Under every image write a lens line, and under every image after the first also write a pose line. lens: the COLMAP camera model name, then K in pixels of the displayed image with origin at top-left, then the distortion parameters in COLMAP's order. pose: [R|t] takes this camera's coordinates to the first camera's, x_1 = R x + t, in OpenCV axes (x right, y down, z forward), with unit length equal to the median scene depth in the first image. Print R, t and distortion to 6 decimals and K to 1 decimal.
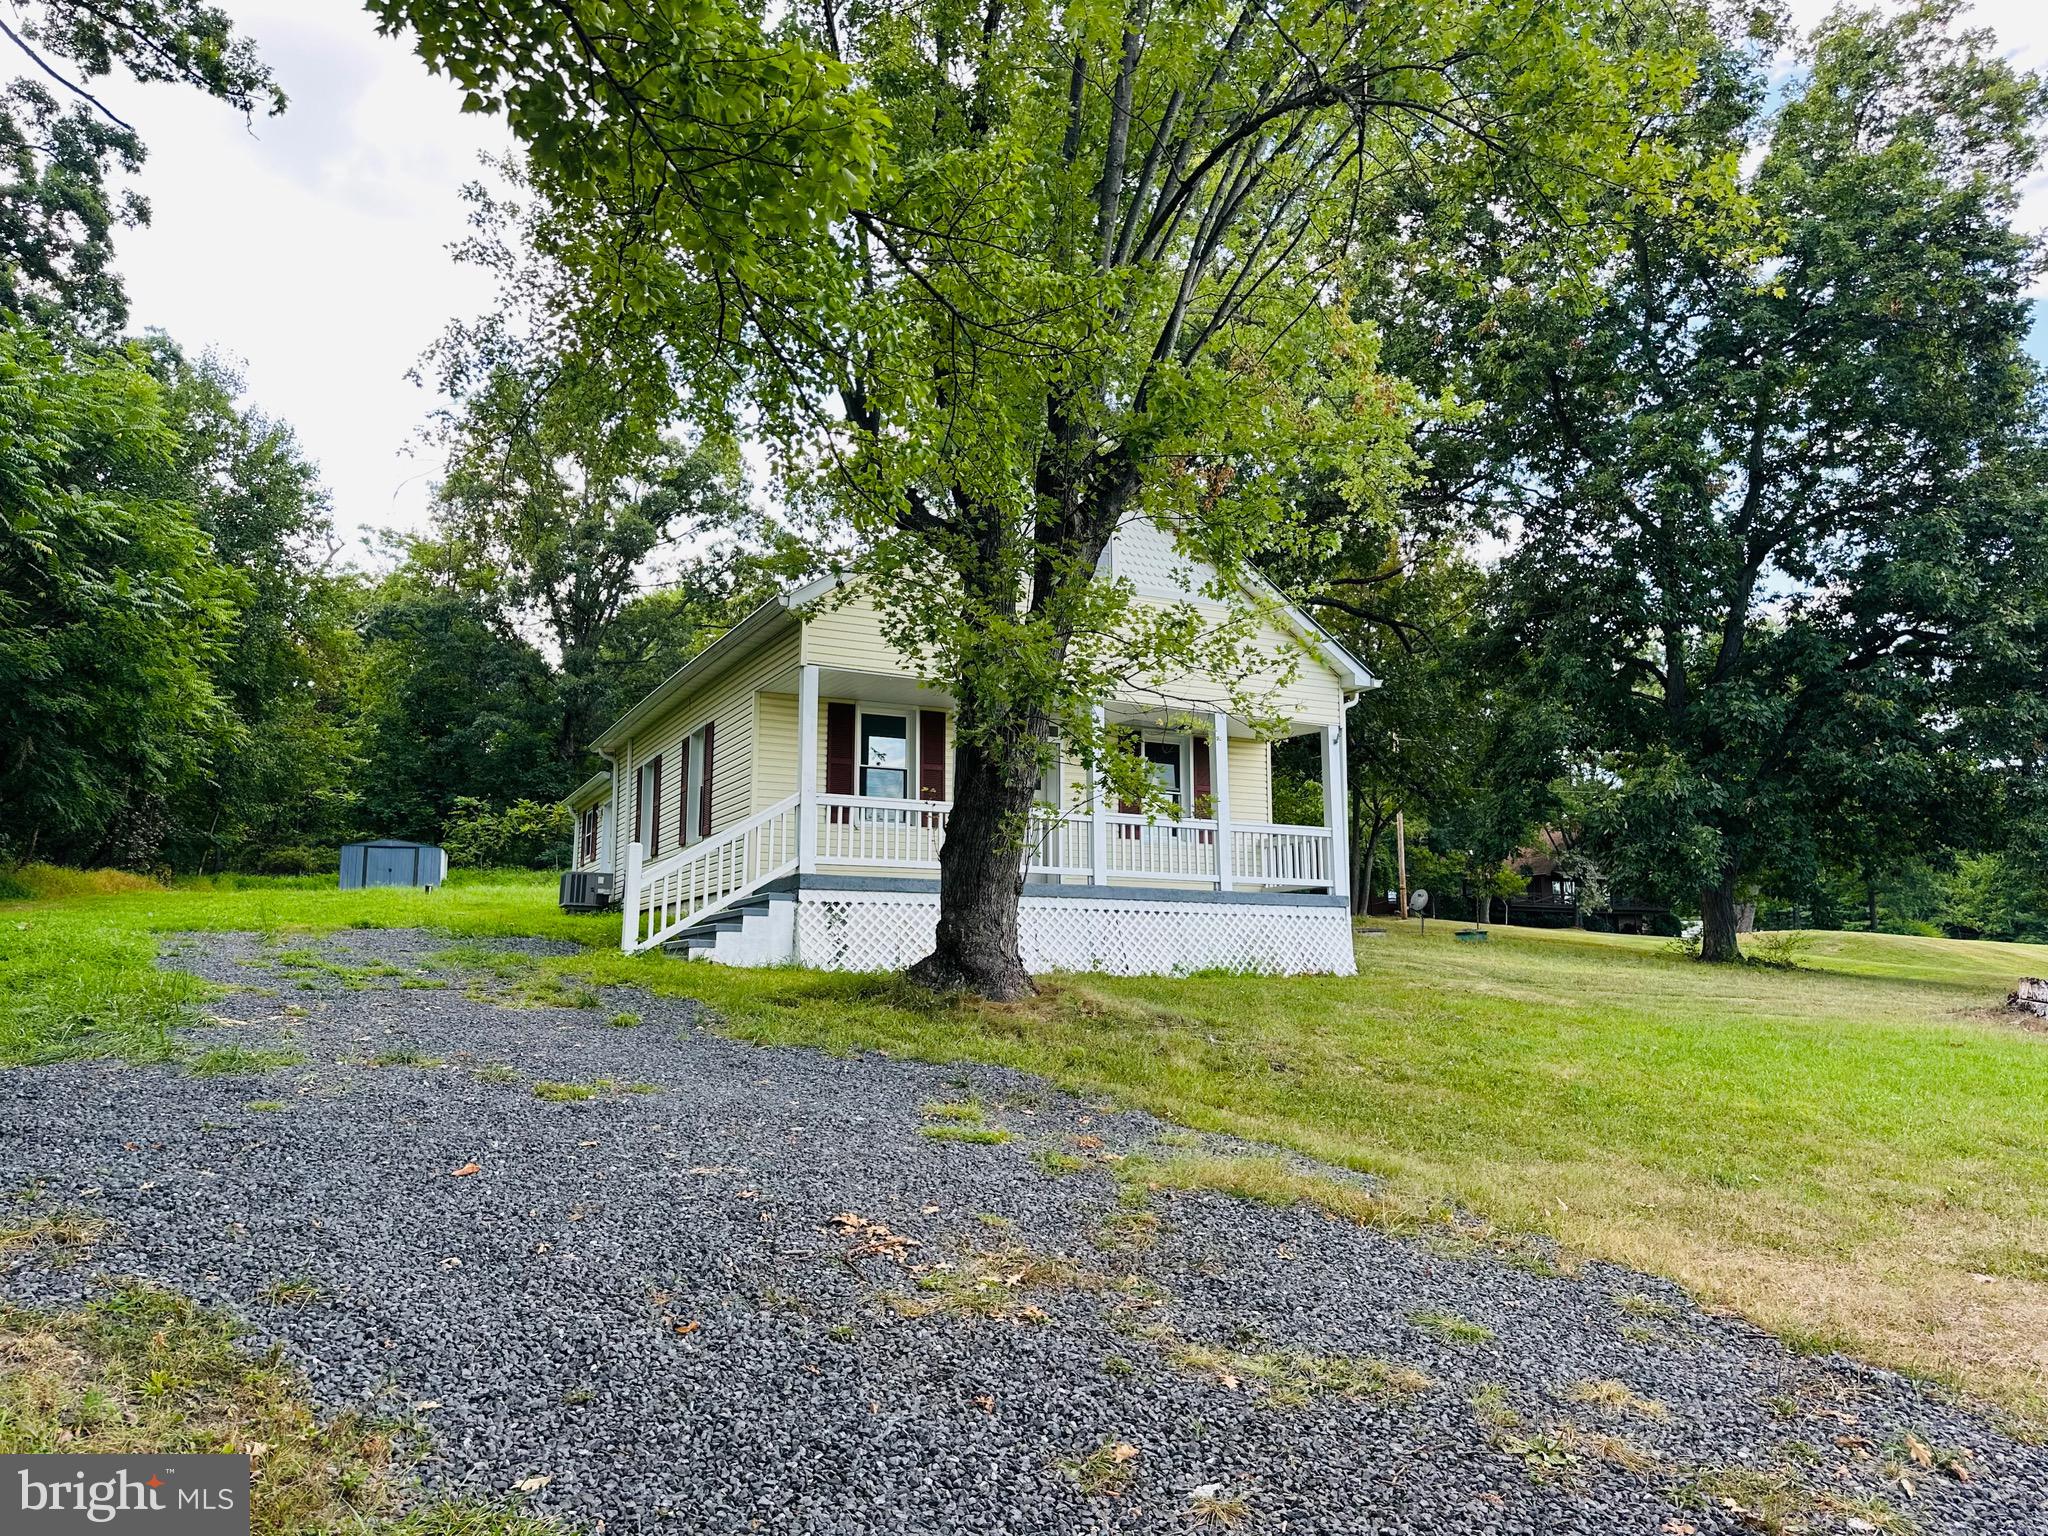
lens RADIAL K [[1425.6, 0, 1043.8], [0, 1425.6, 762.8], [0, 0, 1]] dist [0.054259, -0.069603]
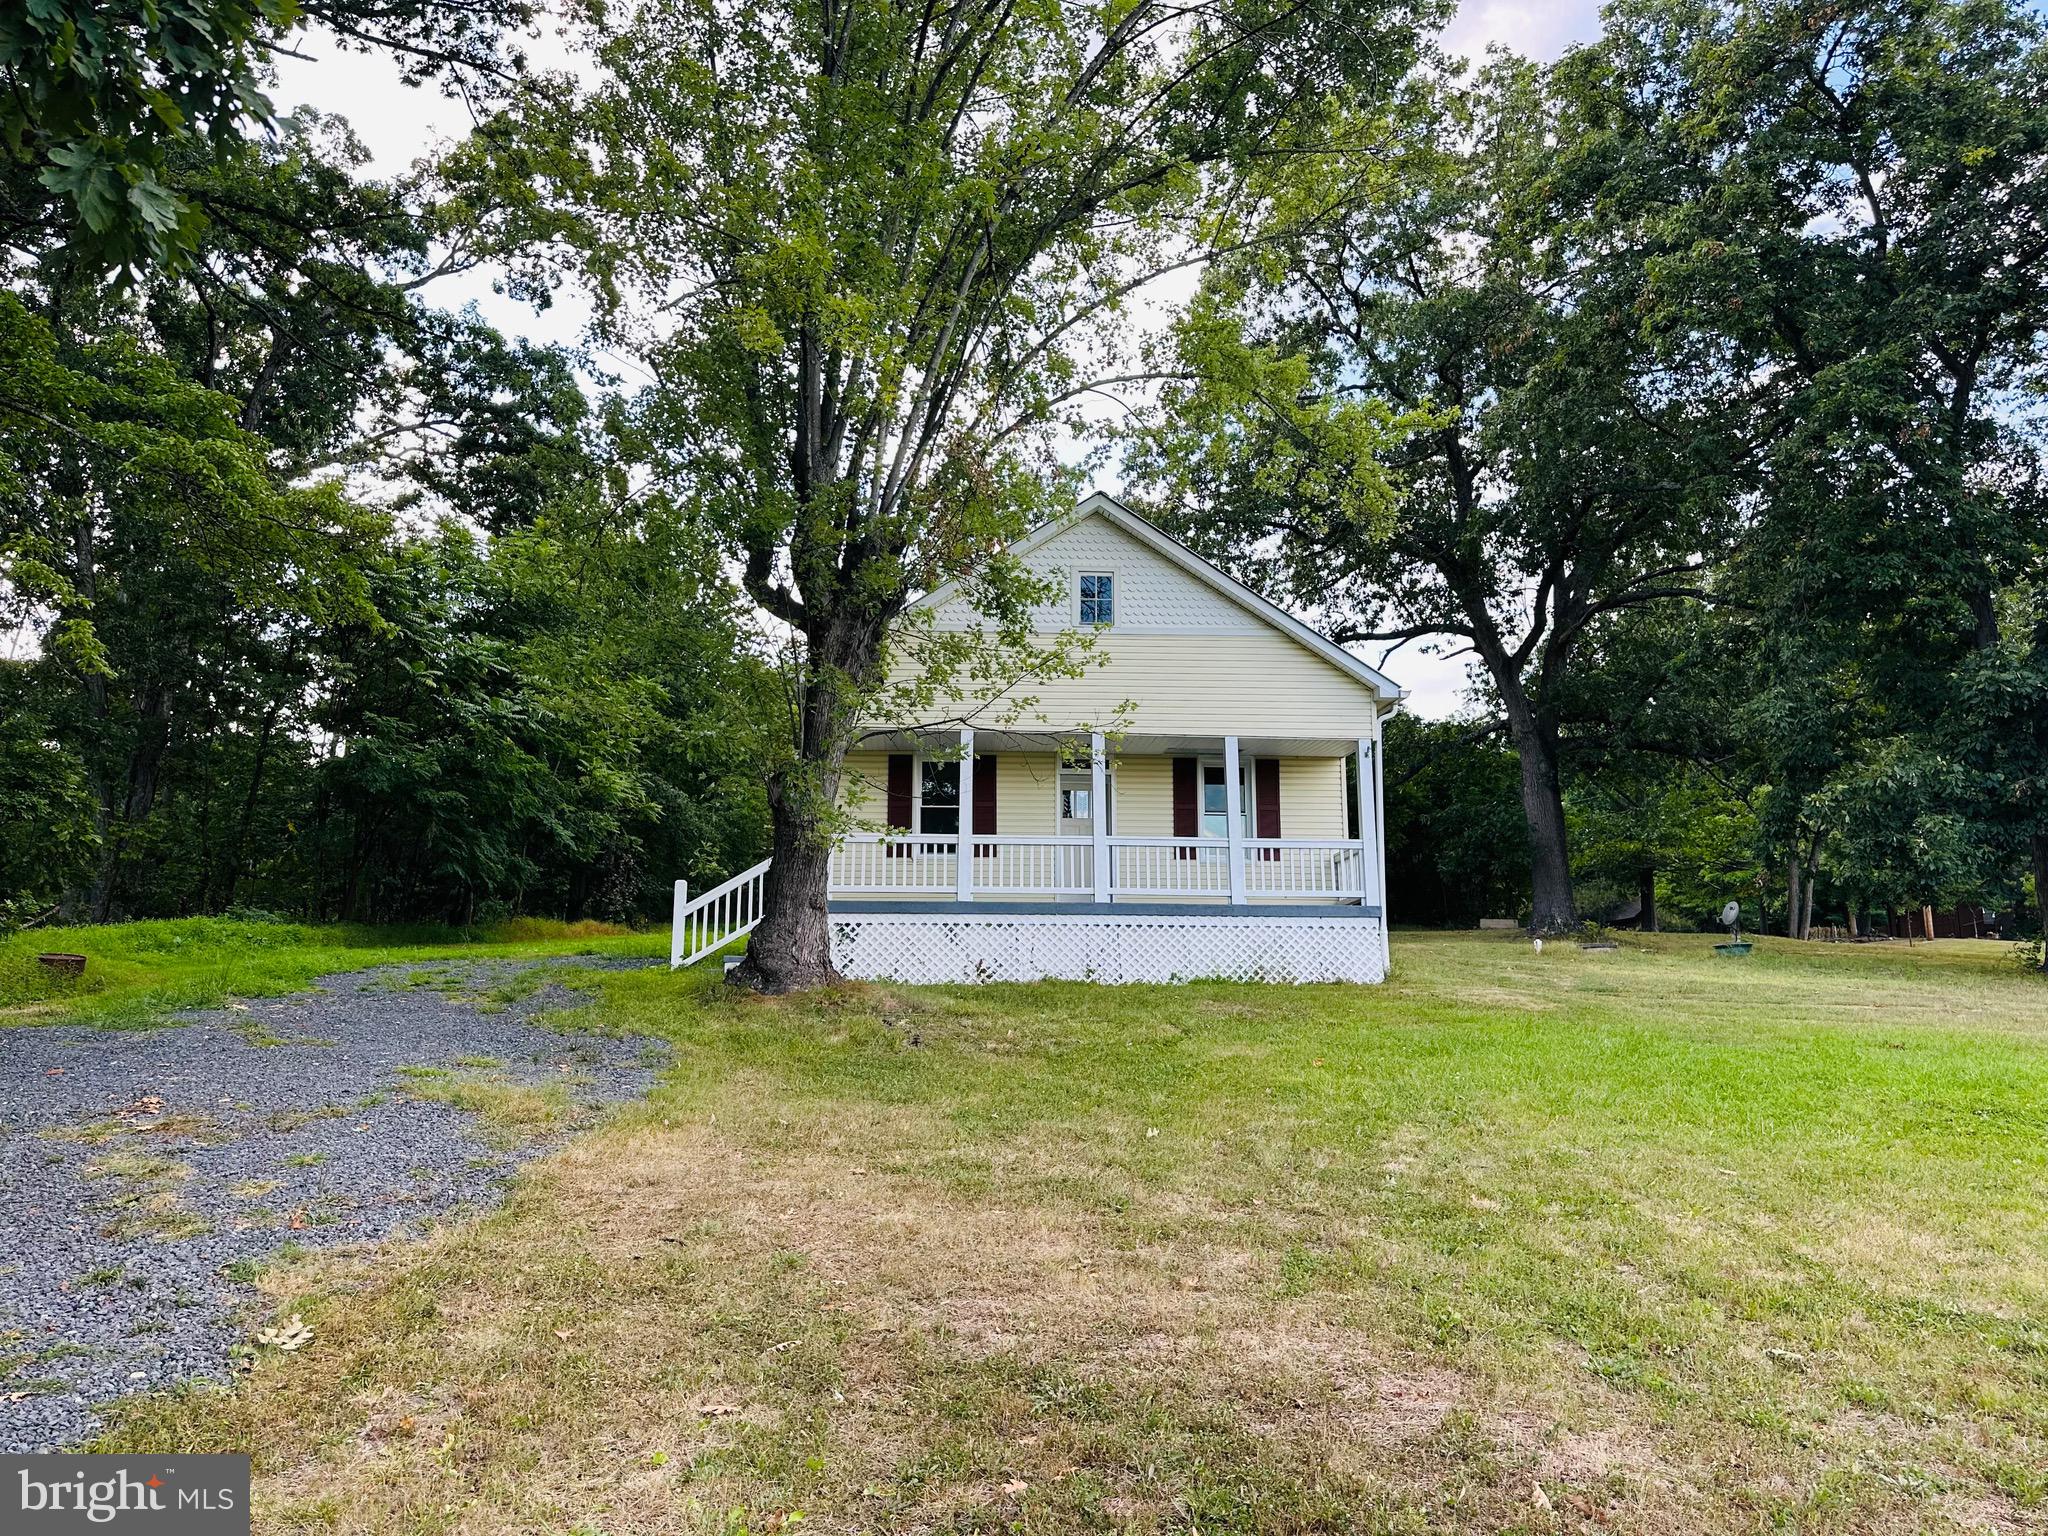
lens RADIAL K [[1425.6, 0, 1013.1], [0, 1425.6, 768.3], [0, 0, 1]] dist [0.054259, -0.069603]
pose [[0.916696, -0.073812, -0.392709, 0.417476], [0.062827, 0.997191, -0.040771, 0.023495], [0.394616, 0.012701, 0.918759, -0.037020]]
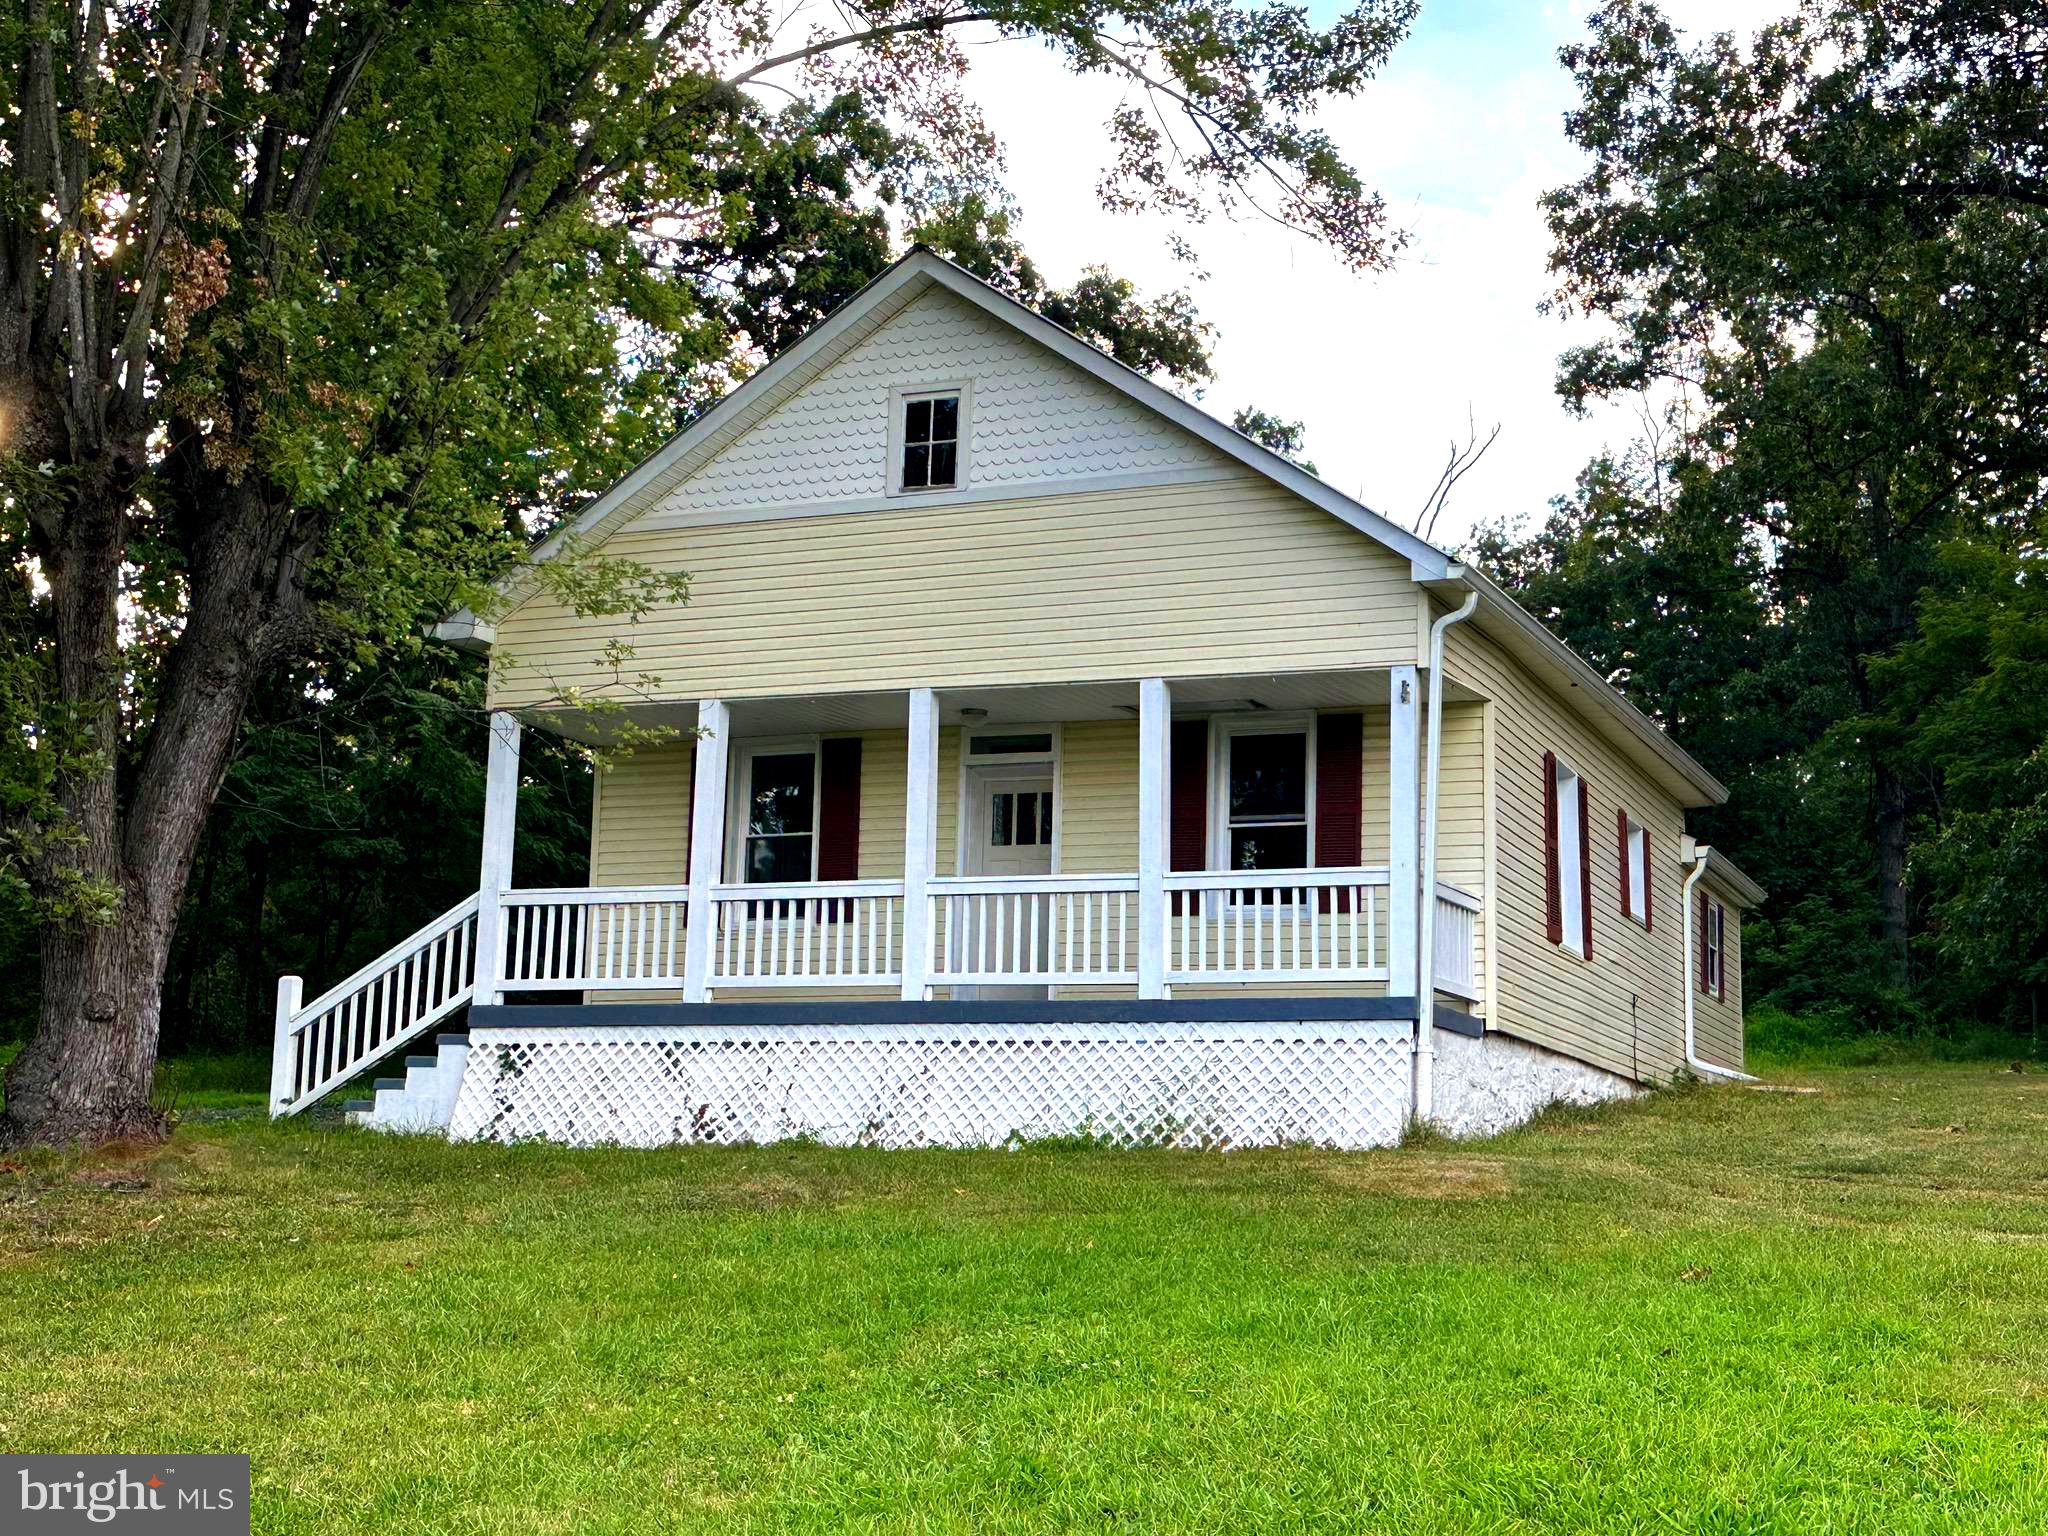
lens RADIAL K [[2774.8, 0, 1020.7], [0, 2774.8, 759.5], [0, 0, 1]] dist [0.046534, 0.000000]
pose [[0.643923, -0.115800, -0.756276, 0.967368], [0.095816, 0.992903, -0.070450, 0.072030], [0.759067, -0.027099, 0.650448, 0.277626]]
